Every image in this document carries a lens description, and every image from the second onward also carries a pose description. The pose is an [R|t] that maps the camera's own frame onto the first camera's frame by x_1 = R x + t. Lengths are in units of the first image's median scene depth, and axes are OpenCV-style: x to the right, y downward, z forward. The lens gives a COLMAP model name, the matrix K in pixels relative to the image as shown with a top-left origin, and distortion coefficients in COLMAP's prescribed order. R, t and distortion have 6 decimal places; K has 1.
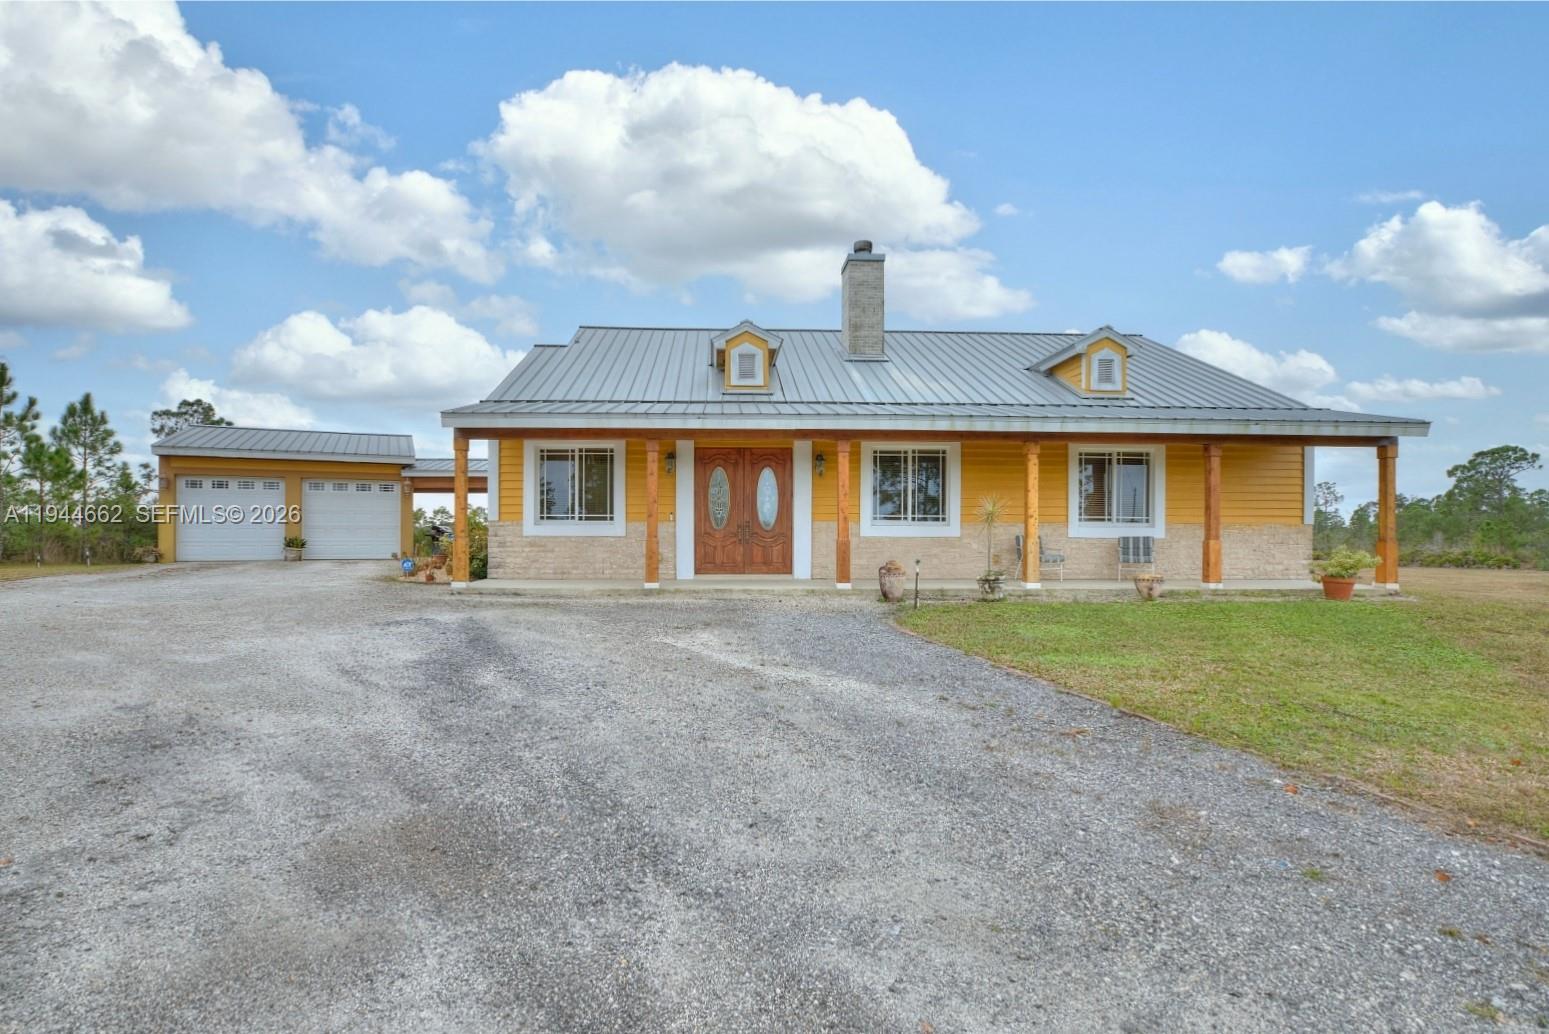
lens RADIAL K [[750.6, 0, 774.5], [0, 750.6, 517.0], [0, 0, 1]] dist [-0.001781, -0.000319]
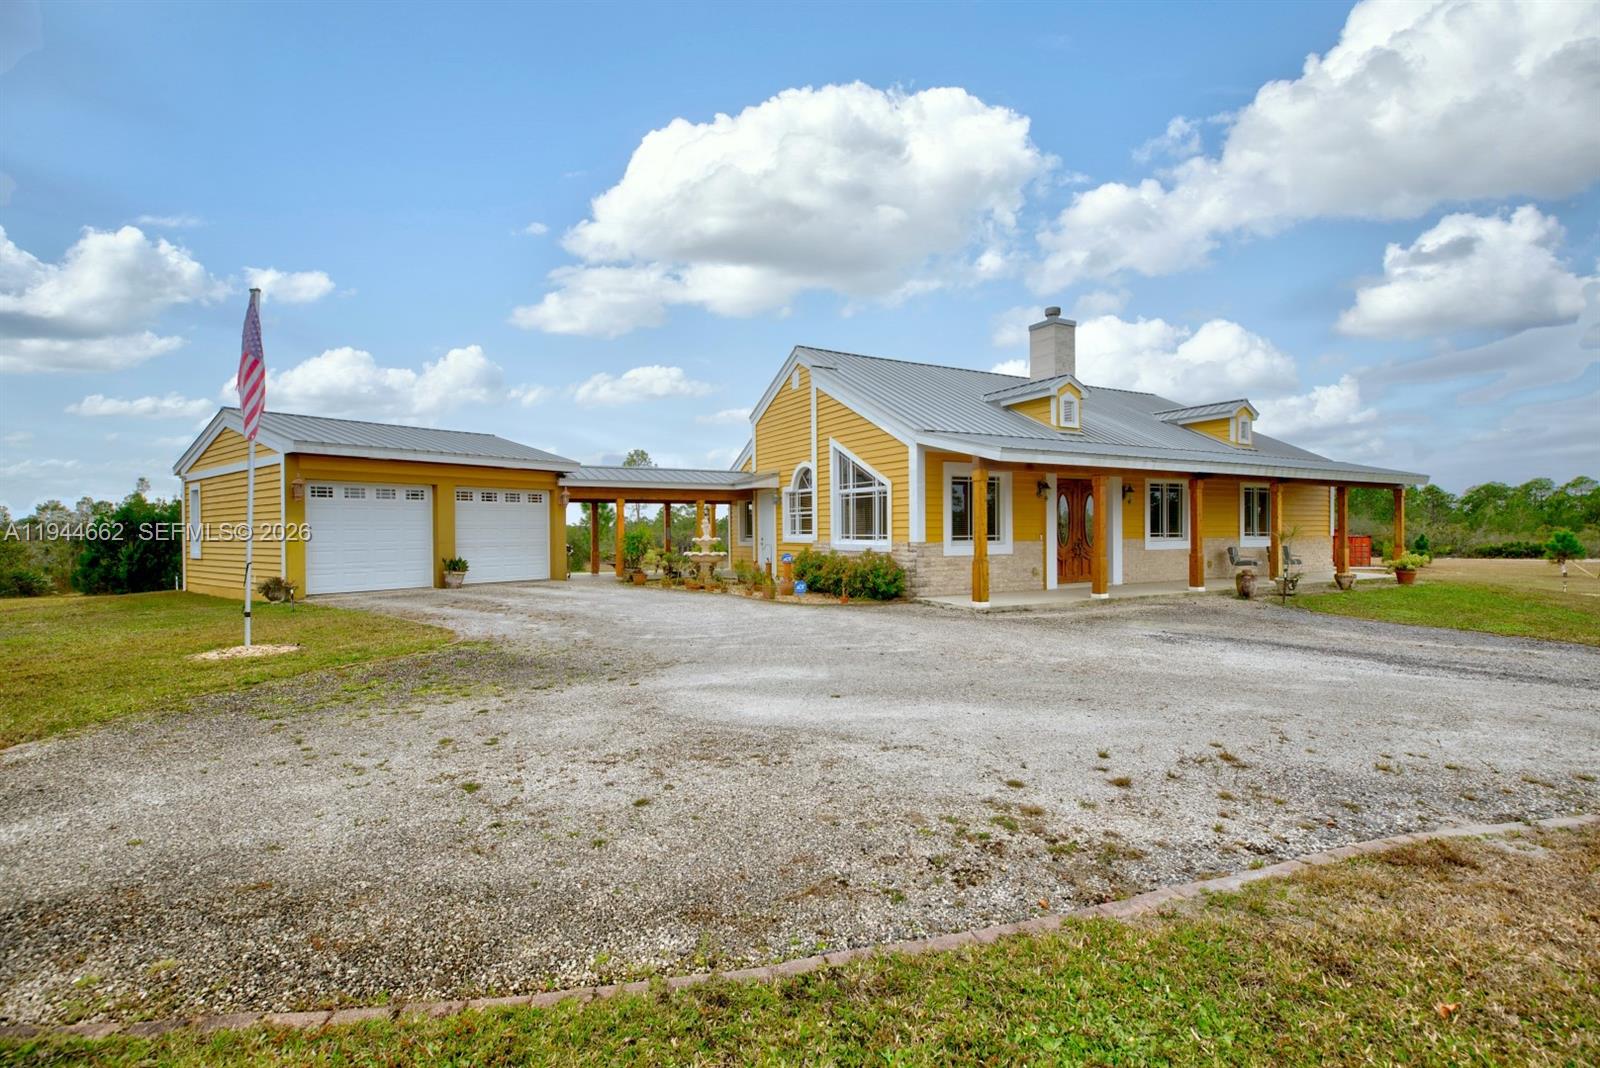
lens RADIAL K [[732.1, 0, 800.0], [0, 732.1, 534.0], [0, 0, 1]] dist [0.000379, -0.000231]
pose [[0.879441, -0.014021, 0.475801, -0.909866], [-0.003193, 0.999370, 0.035352, -0.039800], [-0.475997, -0.032609, 0.878842, 0.143148]]
